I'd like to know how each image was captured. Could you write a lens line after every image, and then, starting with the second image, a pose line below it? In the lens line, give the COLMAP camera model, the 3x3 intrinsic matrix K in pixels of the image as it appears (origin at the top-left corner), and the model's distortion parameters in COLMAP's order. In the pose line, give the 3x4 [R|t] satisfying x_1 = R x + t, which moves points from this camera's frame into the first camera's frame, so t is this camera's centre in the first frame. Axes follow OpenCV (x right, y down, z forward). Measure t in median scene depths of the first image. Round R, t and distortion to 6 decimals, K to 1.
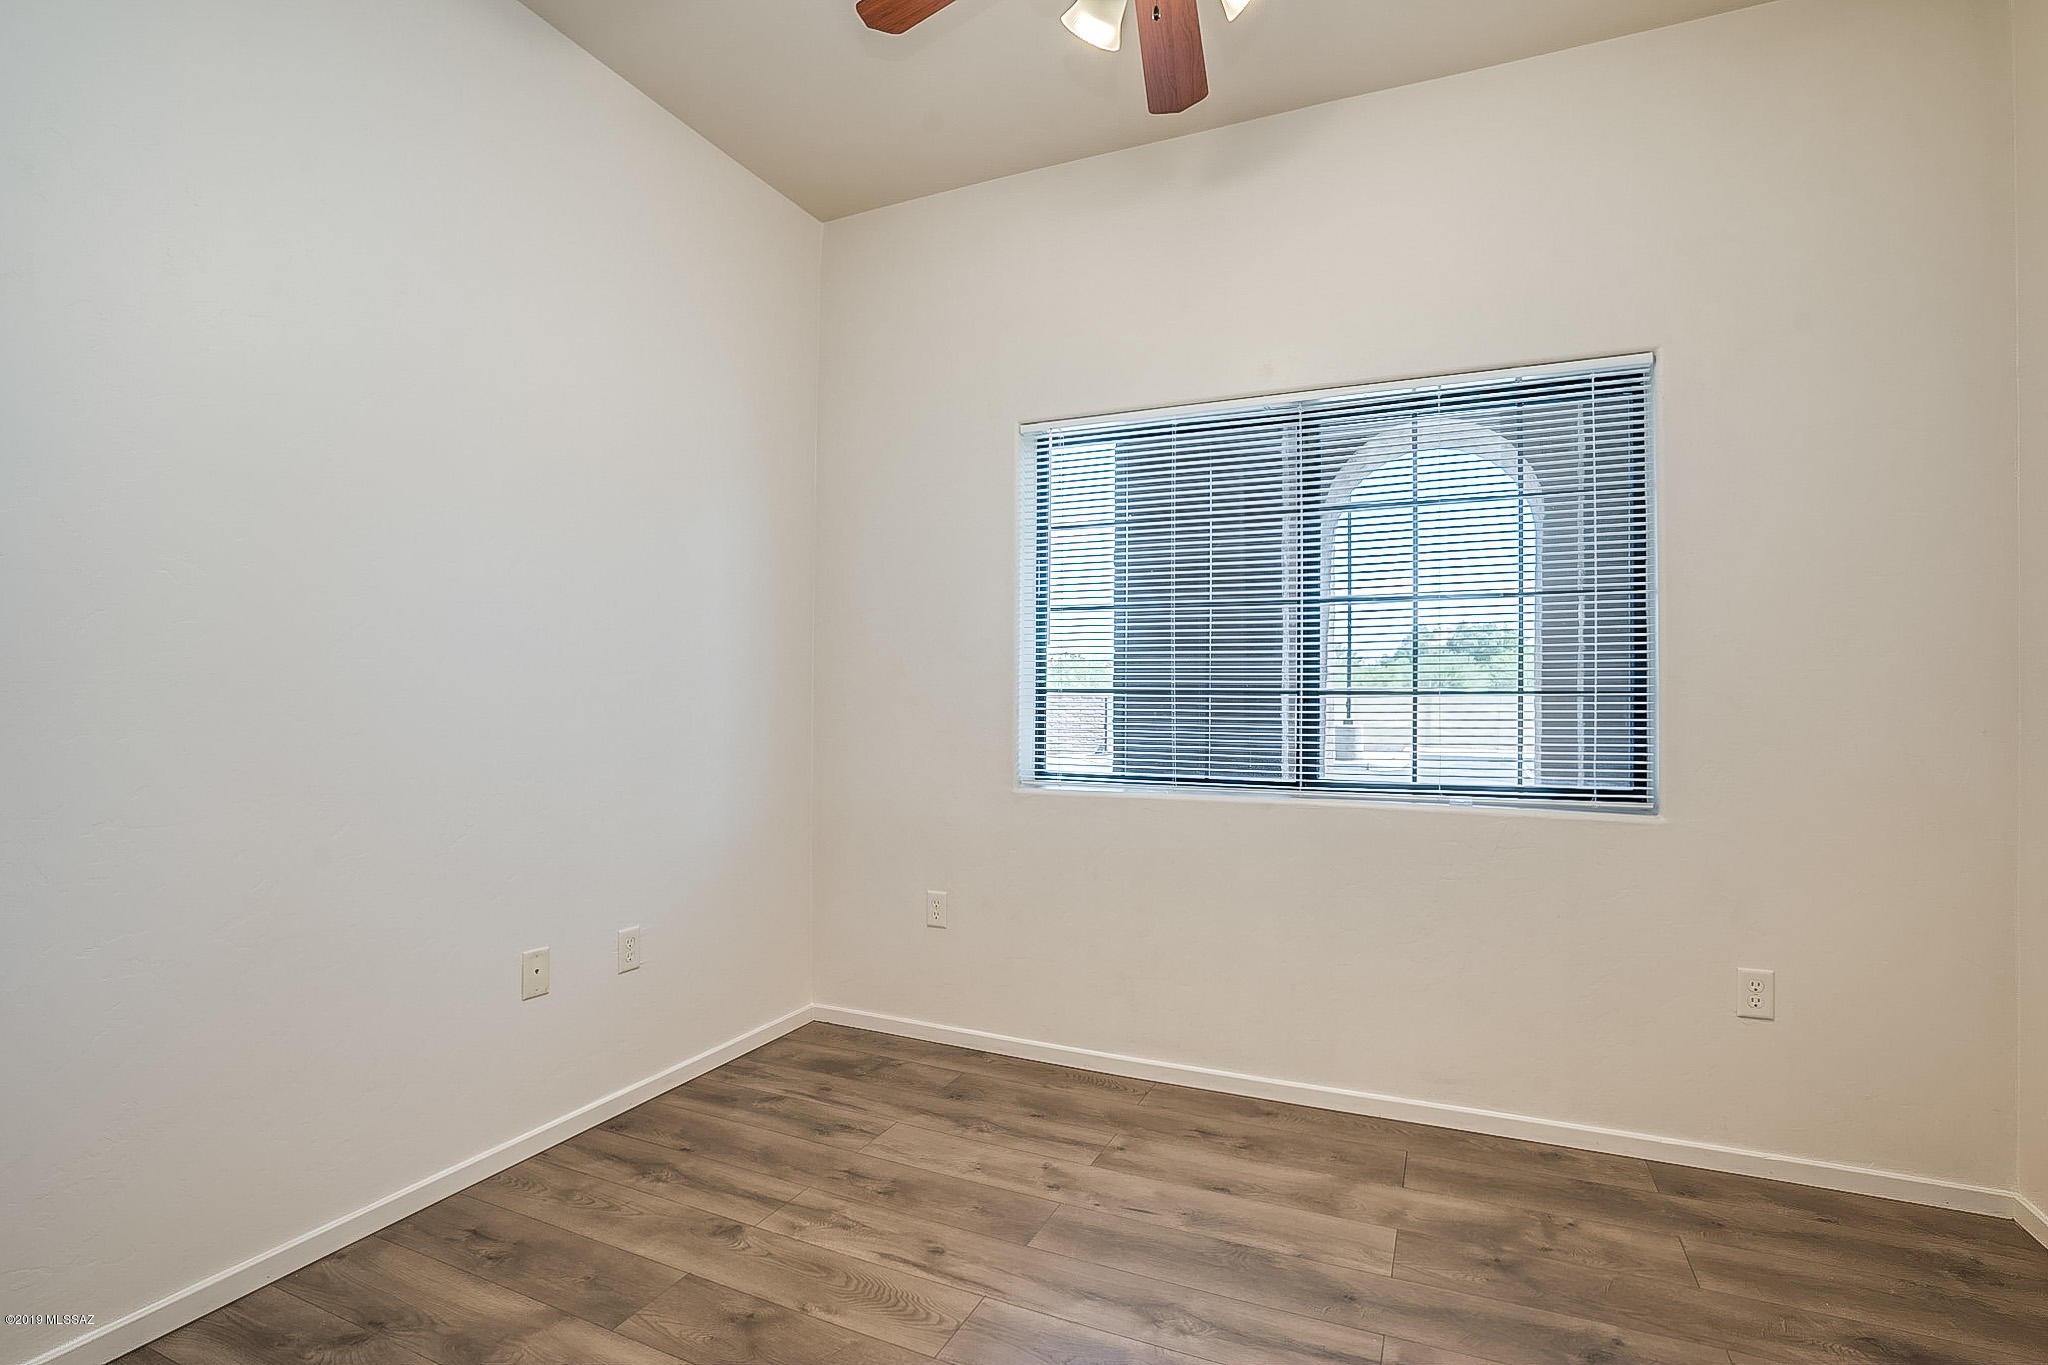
lens RADIAL K [[954.3, 0, 1034.0], [0, 954.3, 678.6], [0, 0, 1]] dist [-0.045358, 0.013076]
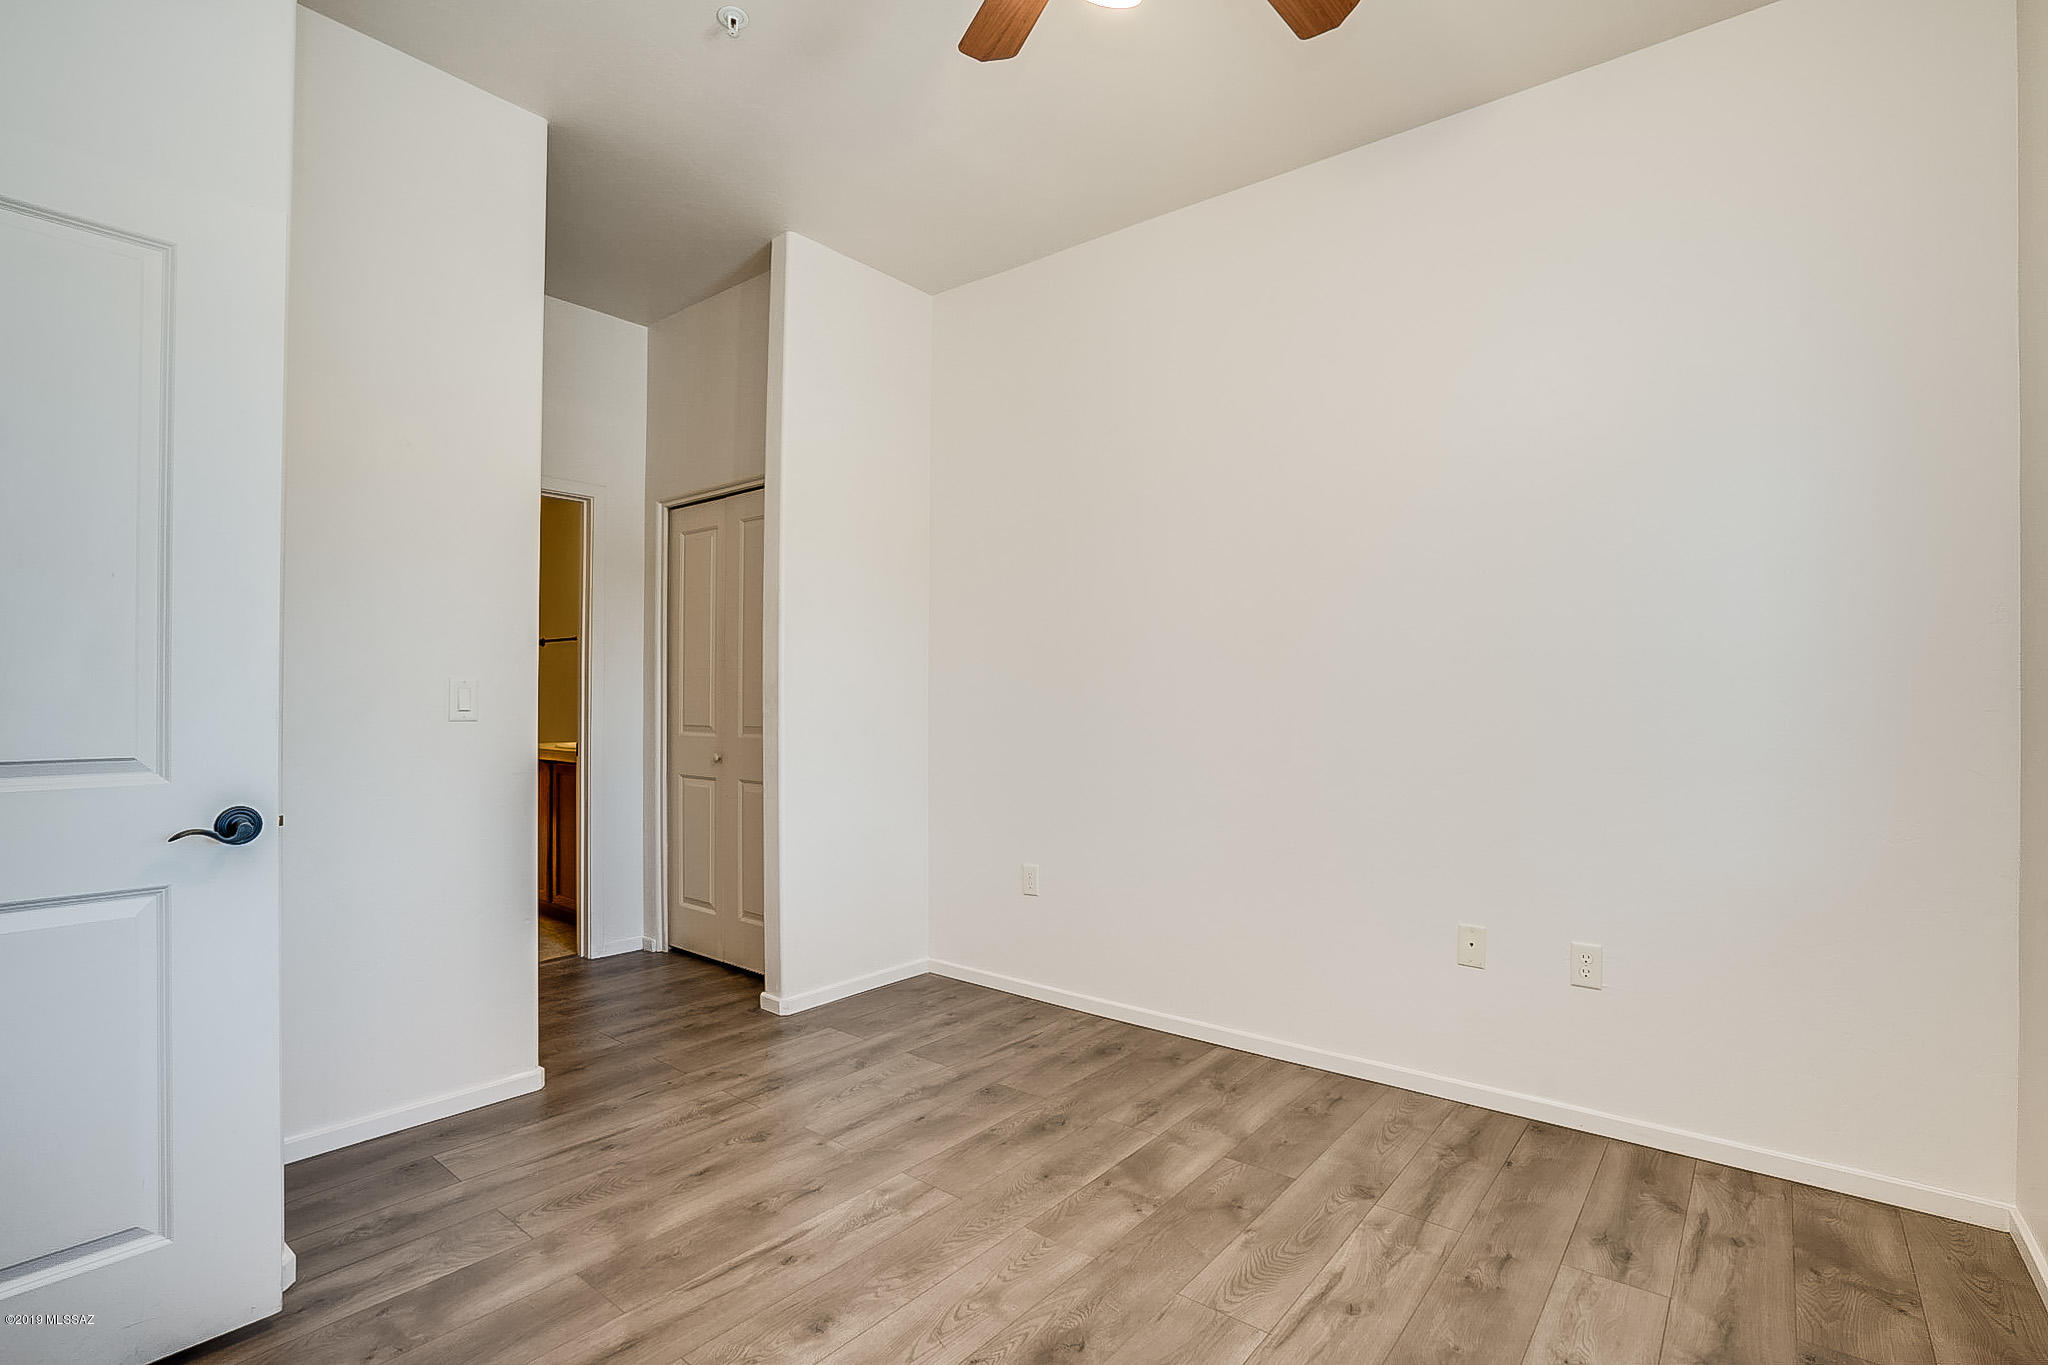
lens RADIAL K [[954.3, 0, 1039.0], [0, 954.3, 691.6], [0, 0, 1]] dist [-0.045358, 0.013076]
pose [[-0.250061, -0.018897, -0.968046, 0.727818], [0.019416, 0.999511, -0.024527, 0.022128], [0.968035, -0.024929, -0.249571, 0.800070]]
